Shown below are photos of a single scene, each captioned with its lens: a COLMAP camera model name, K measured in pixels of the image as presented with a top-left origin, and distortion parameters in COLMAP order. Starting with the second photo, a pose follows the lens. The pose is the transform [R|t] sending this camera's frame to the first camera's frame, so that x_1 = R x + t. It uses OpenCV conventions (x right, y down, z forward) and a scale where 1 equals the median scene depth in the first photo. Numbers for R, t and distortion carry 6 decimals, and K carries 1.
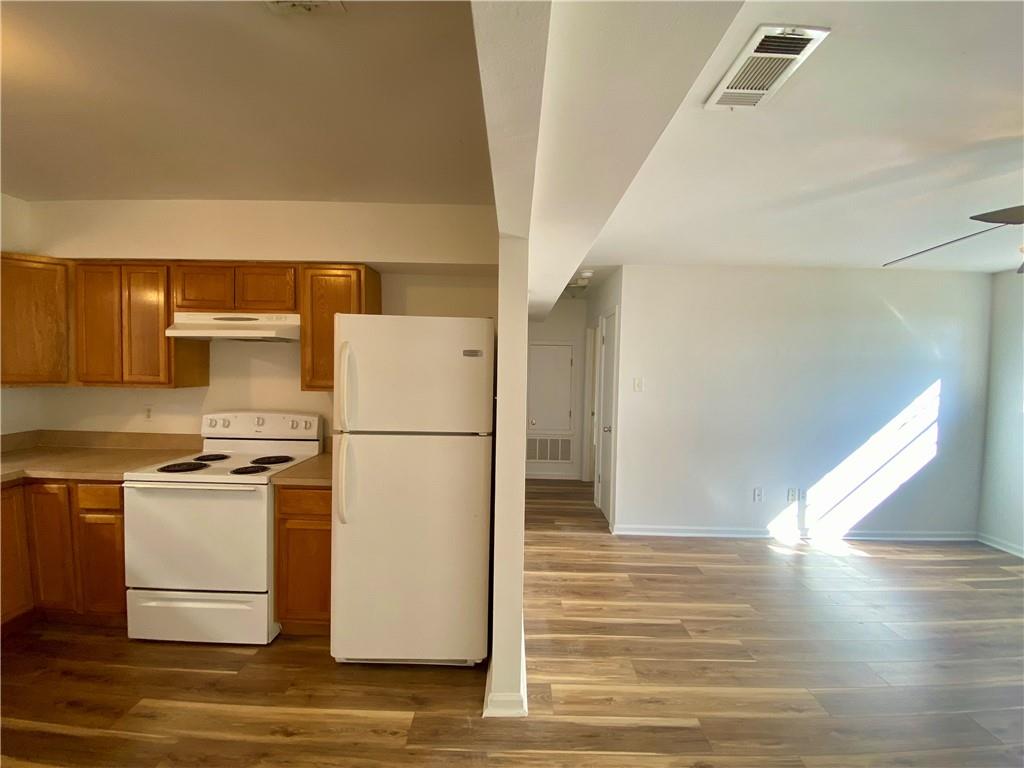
lens RADIAL K [[416.9, 0, 504.7], [0, 416.9, 380.0], [0, 0, 1]] dist [0.004355, -0.012354]
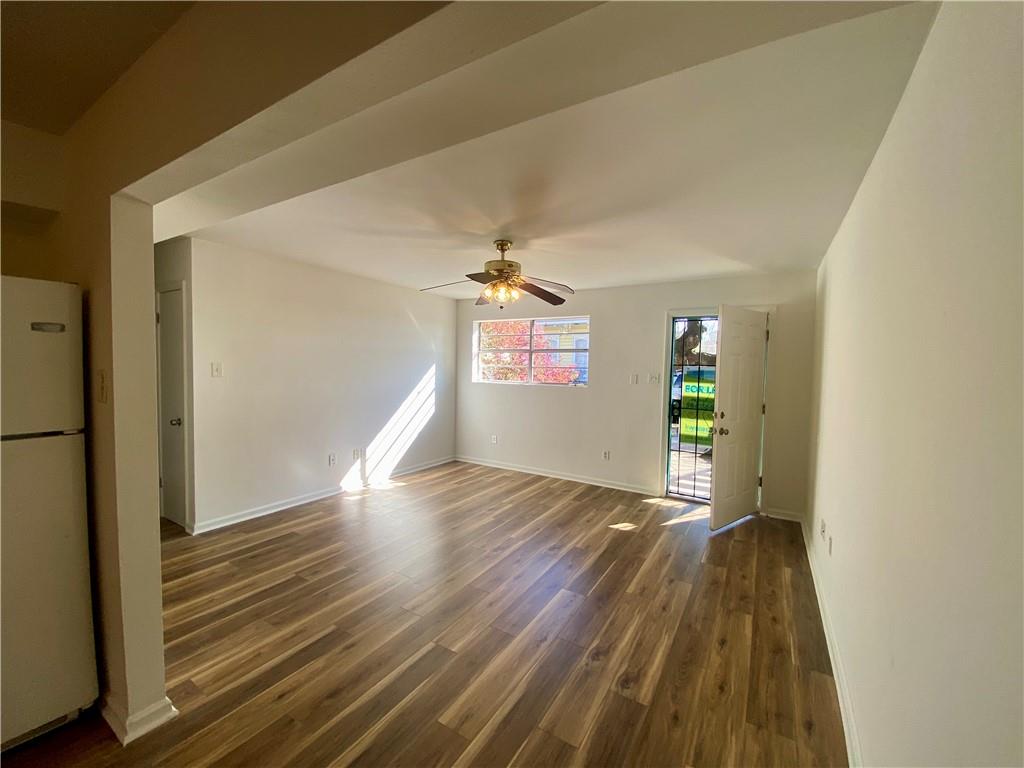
lens RADIAL K [[416.9, 0, 519.3], [0, 416.9, 379.8], [0, 0, 1]] dist [0.004355, -0.012354]
pose [[0.498513, -0.038019, 0.866048, -0.246112], [0.011635, 0.999241, 0.037169, 0.010808], [-0.866804, -0.008453, 0.498577, -0.101799]]
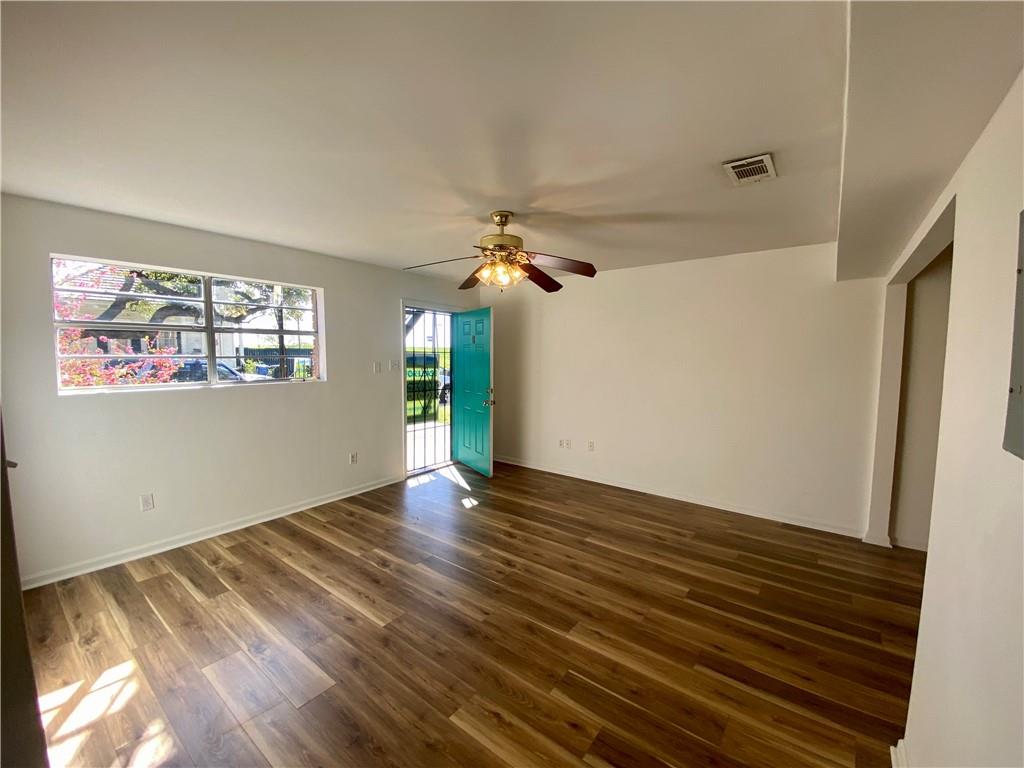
lens RADIAL K [[416.9, 0, 505.9], [0, 416.9, 383.3], [0, 0, 1]] dist [0.004355, -0.012354]
pose [[-0.802543, -0.063213, 0.593236, 0.185270], [0.002407, 0.994020, 0.109175, -0.044707], [-0.596589, 0.089045, -0.797592, 1.531462]]
